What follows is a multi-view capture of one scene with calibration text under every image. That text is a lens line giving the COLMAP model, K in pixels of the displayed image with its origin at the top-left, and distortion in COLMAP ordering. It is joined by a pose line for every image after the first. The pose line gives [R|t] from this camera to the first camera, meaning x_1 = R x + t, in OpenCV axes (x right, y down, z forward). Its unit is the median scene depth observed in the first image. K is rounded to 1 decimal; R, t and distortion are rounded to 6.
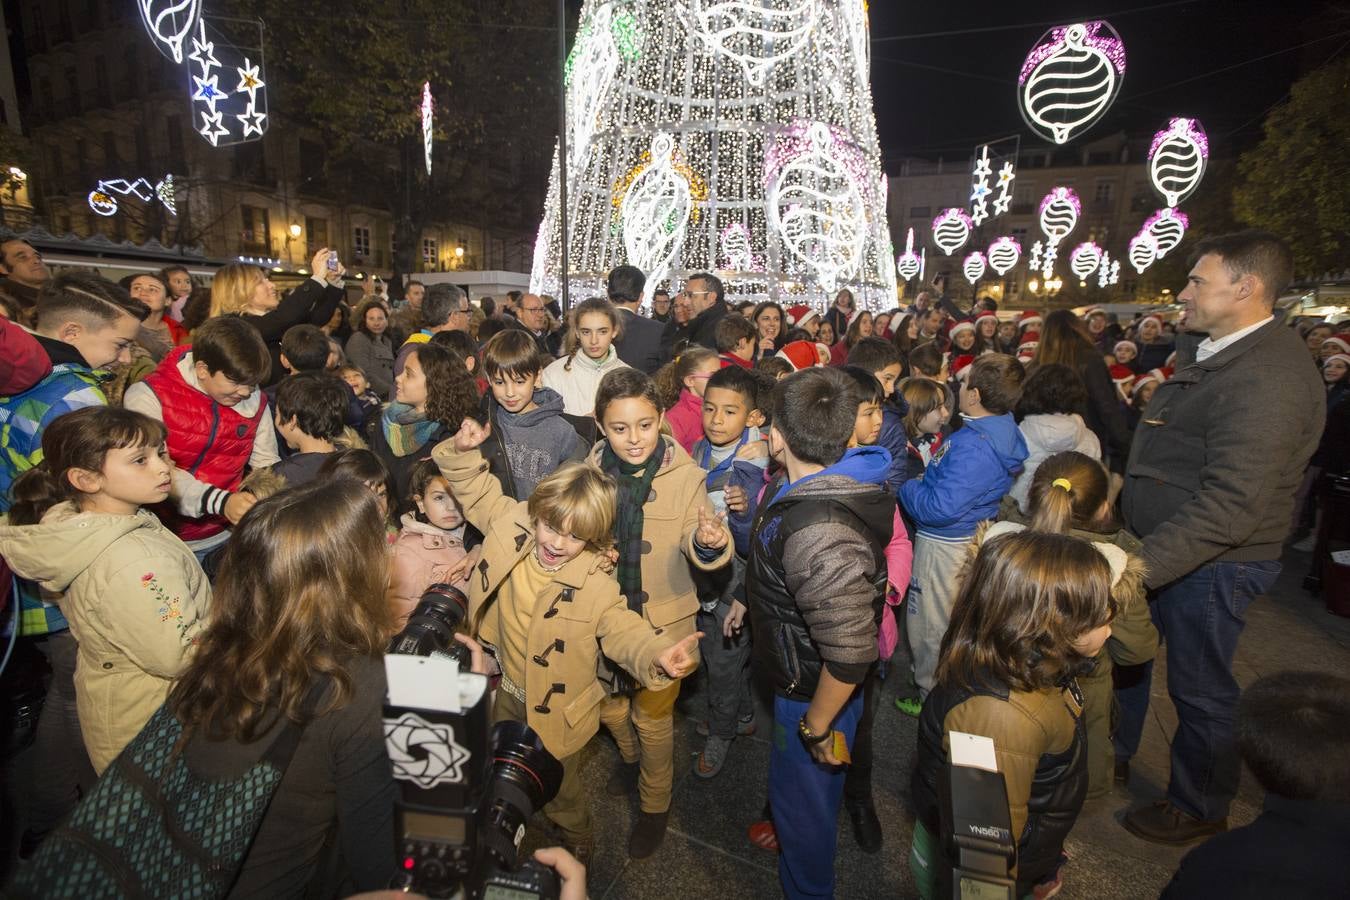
lens RADIAL K [[608.9, 0, 673.7], [0, 608.9, 448.6], [0, 0, 1]] dist [-0.040468, 0.010862]
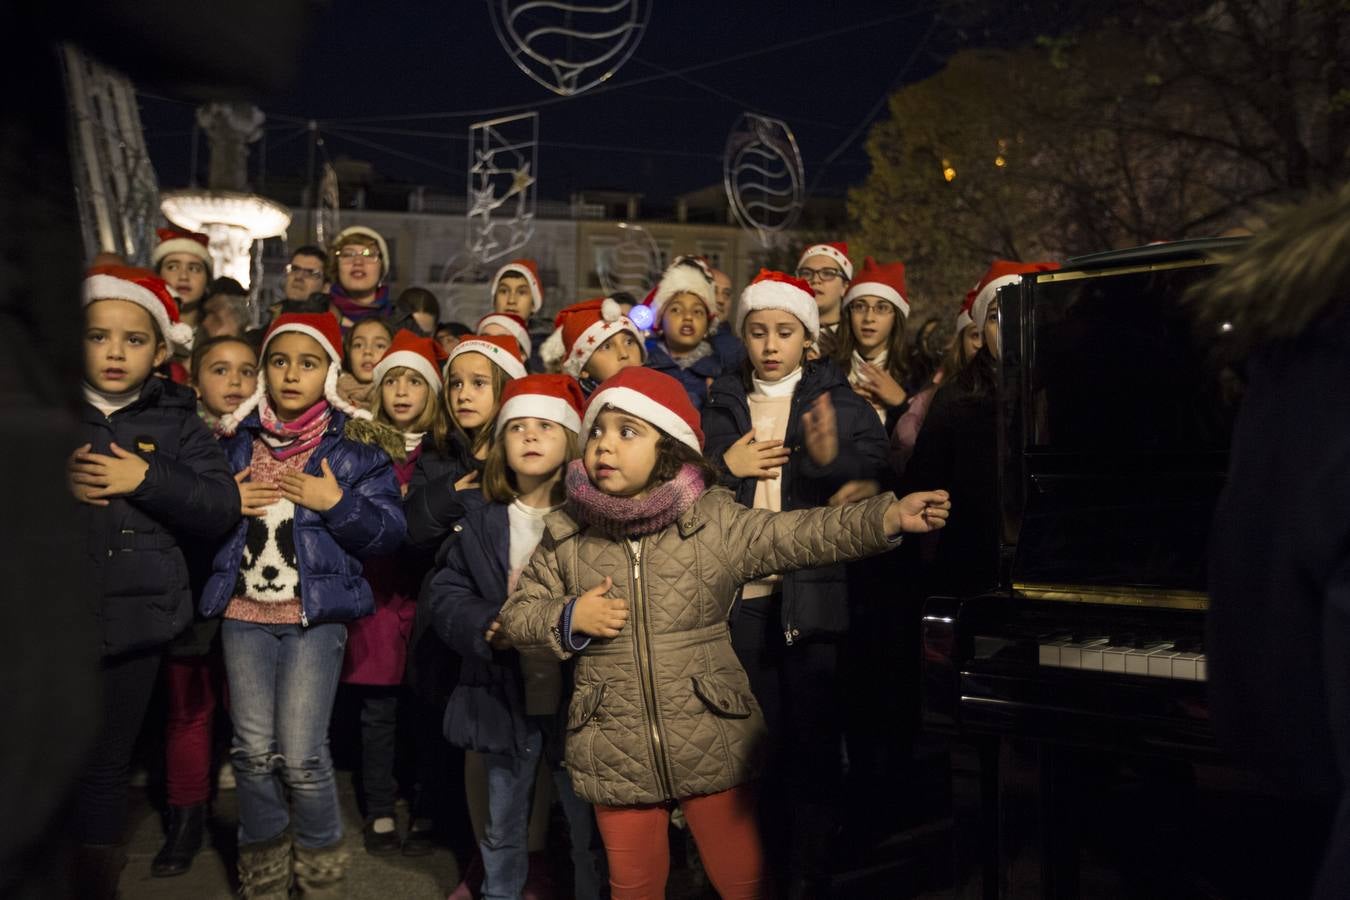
lens RADIAL K [[1109.6, 0, 676.1], [0, 1109.6, 444.1], [0, 0, 1]] dist [0.030214, 0.005140]
pose [[0.853689, 0.006291, 0.520745, 0.162340], [0.112559, 0.974064, -0.196292, 0.010690], [-0.508474, 0.226187, 0.830839, 0.134787]]
